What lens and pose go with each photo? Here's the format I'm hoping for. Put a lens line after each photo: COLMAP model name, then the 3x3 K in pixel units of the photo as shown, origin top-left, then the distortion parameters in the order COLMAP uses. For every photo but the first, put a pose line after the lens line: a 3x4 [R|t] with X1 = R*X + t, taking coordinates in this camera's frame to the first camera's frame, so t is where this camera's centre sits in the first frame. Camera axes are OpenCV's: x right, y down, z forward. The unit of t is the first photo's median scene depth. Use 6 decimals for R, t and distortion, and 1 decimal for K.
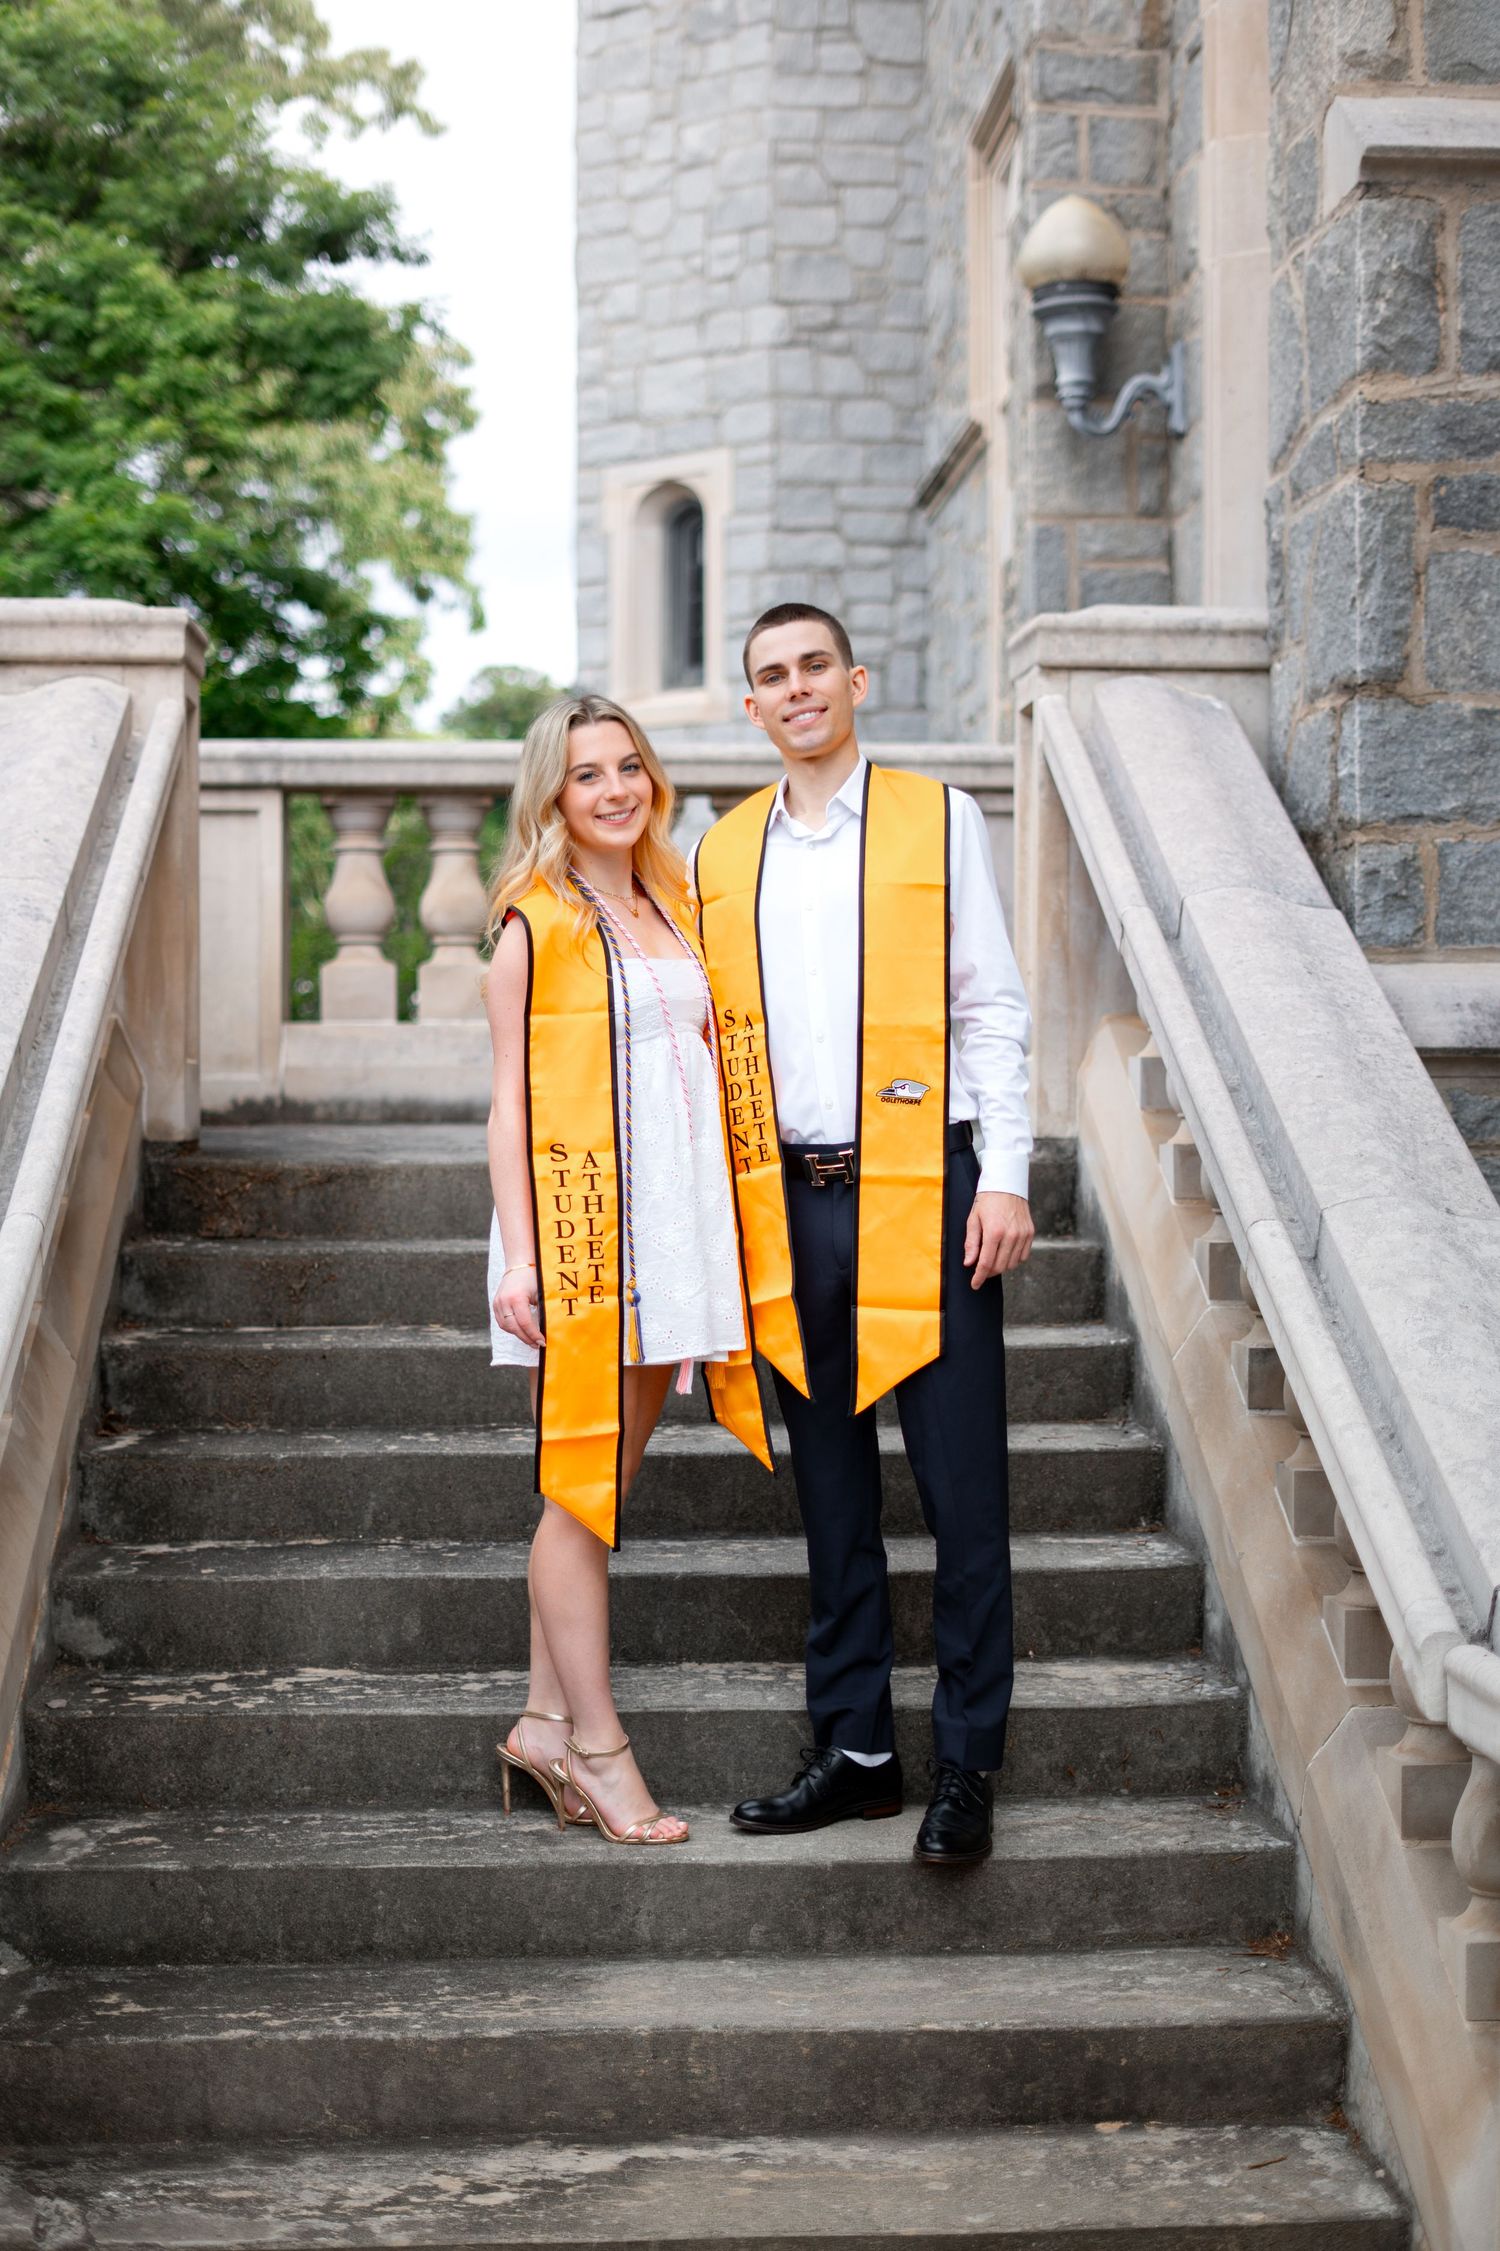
lens RADIAL K [[3242.1, 0, 787.4], [0, 3242.1, 1117.5], [0, 0, 1]] dist [-0.023459, 0.012270]
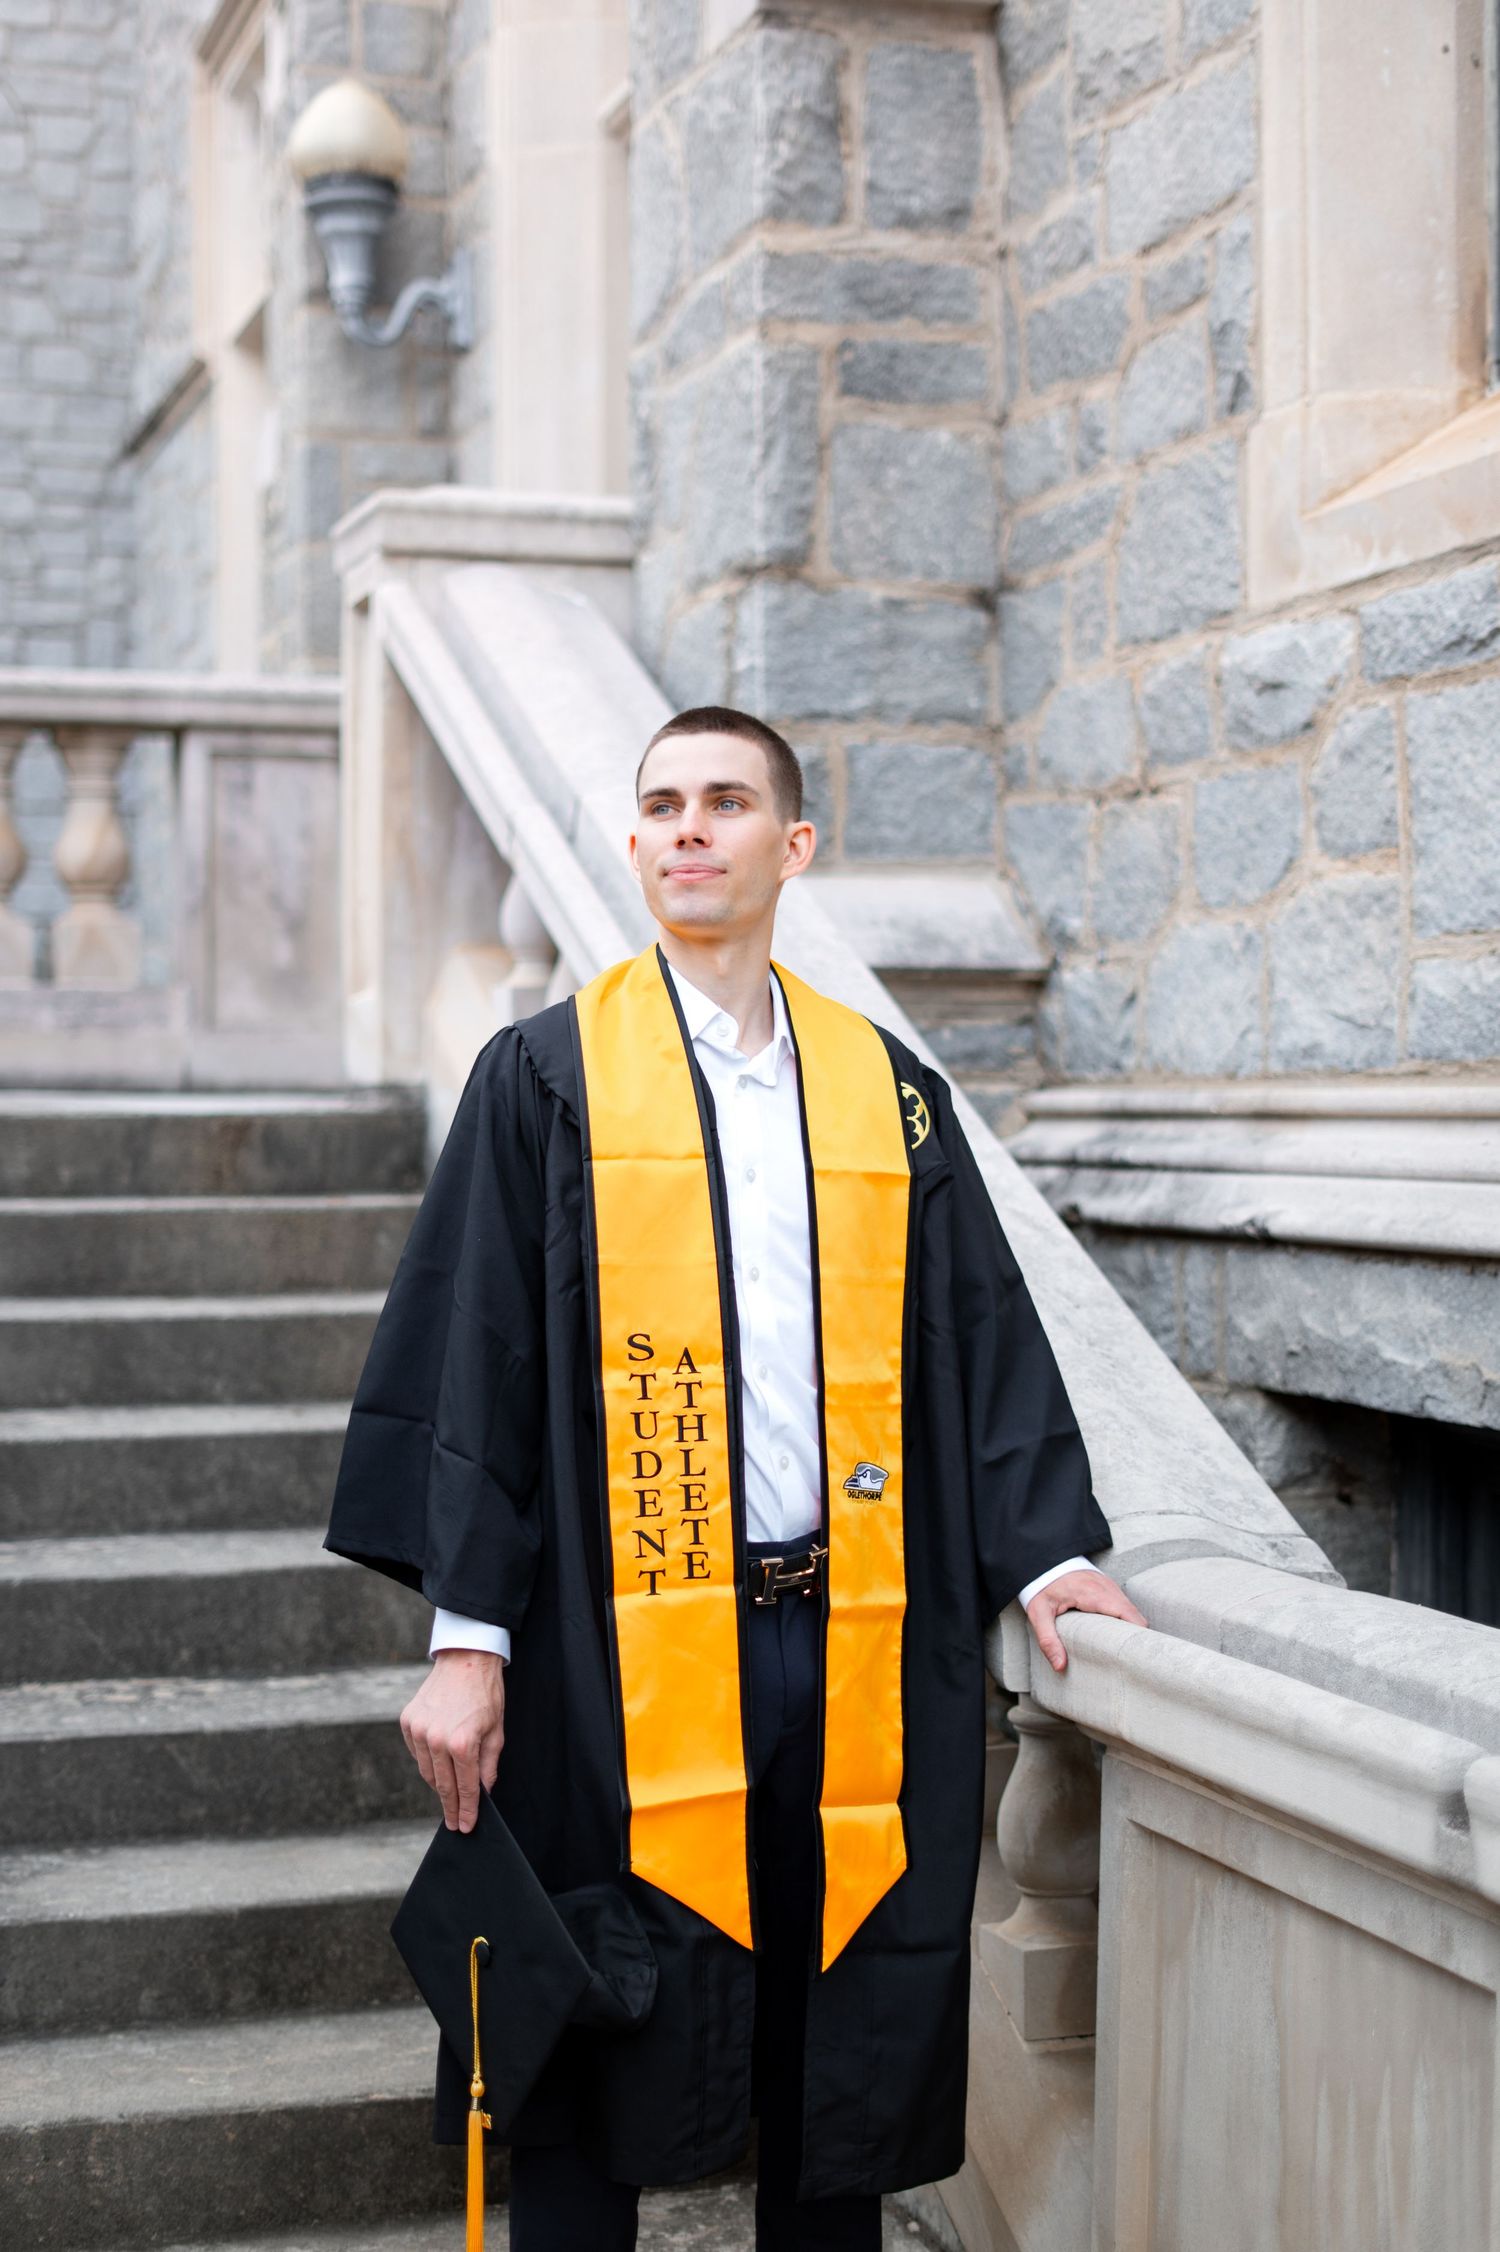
lens RADIAL K [[3324.6, 0, 750.0], [0, 3324.6, 1126.0], [0, 0, 1]] dist [-0.029109, 0.033930]
pose [[0.969547, -0.006403, 0.244822, -0.052743], [0.008257, 0.999944, -0.006549, 0.027501], [-0.244767, 0.008371, 0.969546, 0.107652]]
